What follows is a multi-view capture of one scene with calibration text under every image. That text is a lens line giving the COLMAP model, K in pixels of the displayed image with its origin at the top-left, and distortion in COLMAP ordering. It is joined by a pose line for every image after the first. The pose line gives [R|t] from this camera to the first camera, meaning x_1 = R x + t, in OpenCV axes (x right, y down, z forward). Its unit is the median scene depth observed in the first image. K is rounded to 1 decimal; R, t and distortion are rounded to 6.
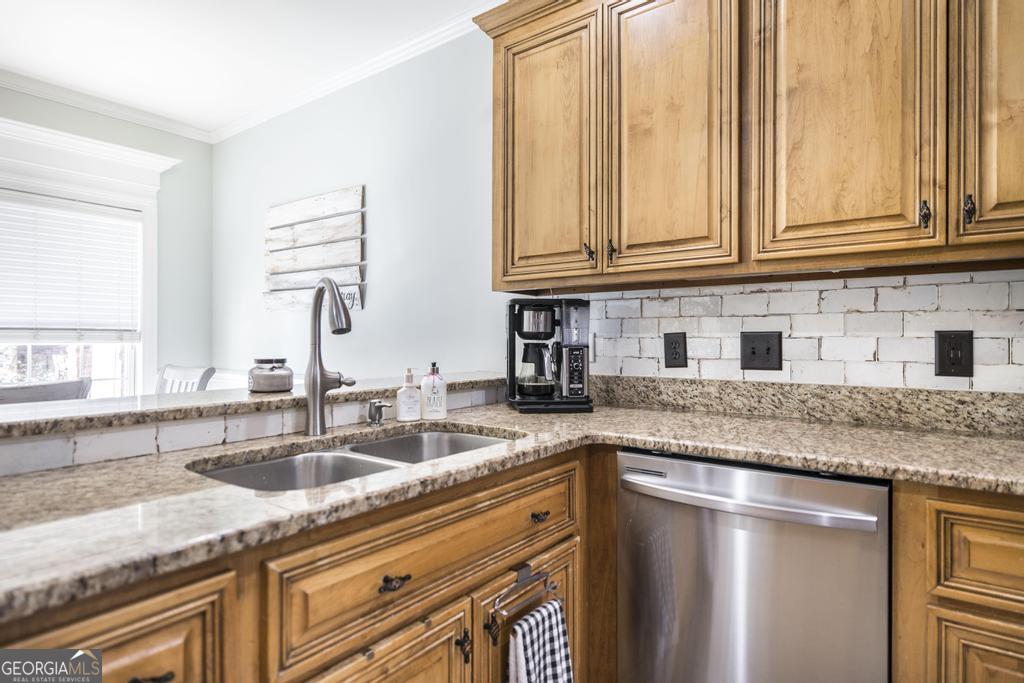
lens RADIAL K [[556.0, 0, 514.1], [0, 556.0, 338.8], [0, 0, 1]] dist [0.002398, -0.000905]
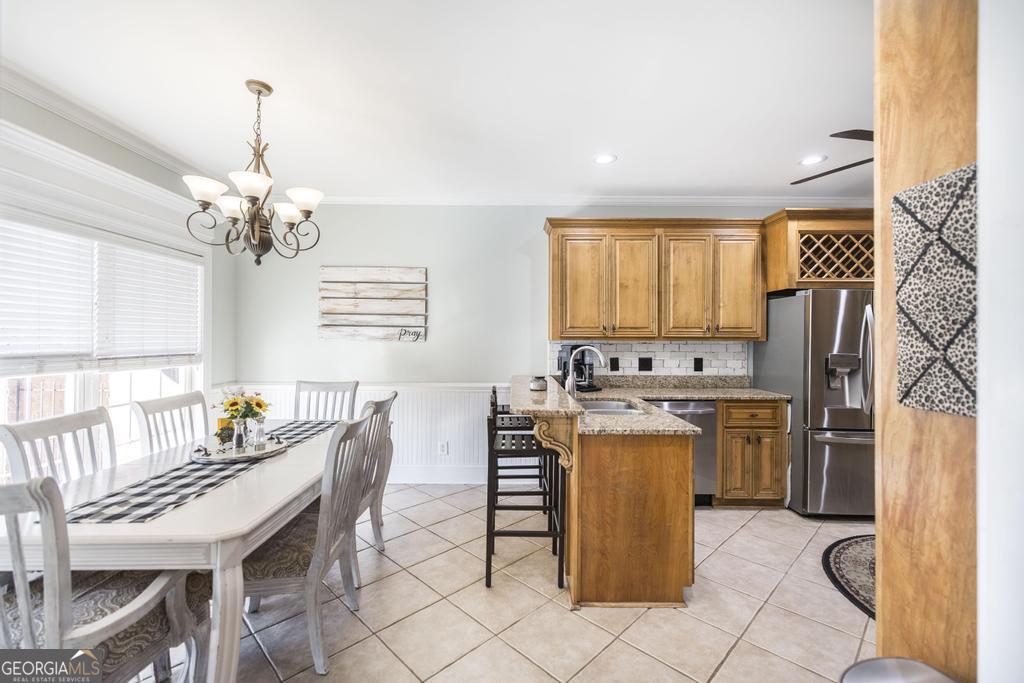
lens RADIAL K [[432.1, 0, 514.3], [0, 432.1, 336.3], [0, 0, 1]] dist [-0.002764, 0.000112]
pose [[0.794014, 0.004909, 0.607880, -1.298161], [-0.005495, 0.999985, -0.000898, -0.105112], [-0.607875, -0.002627, 0.794029, -0.313227]]
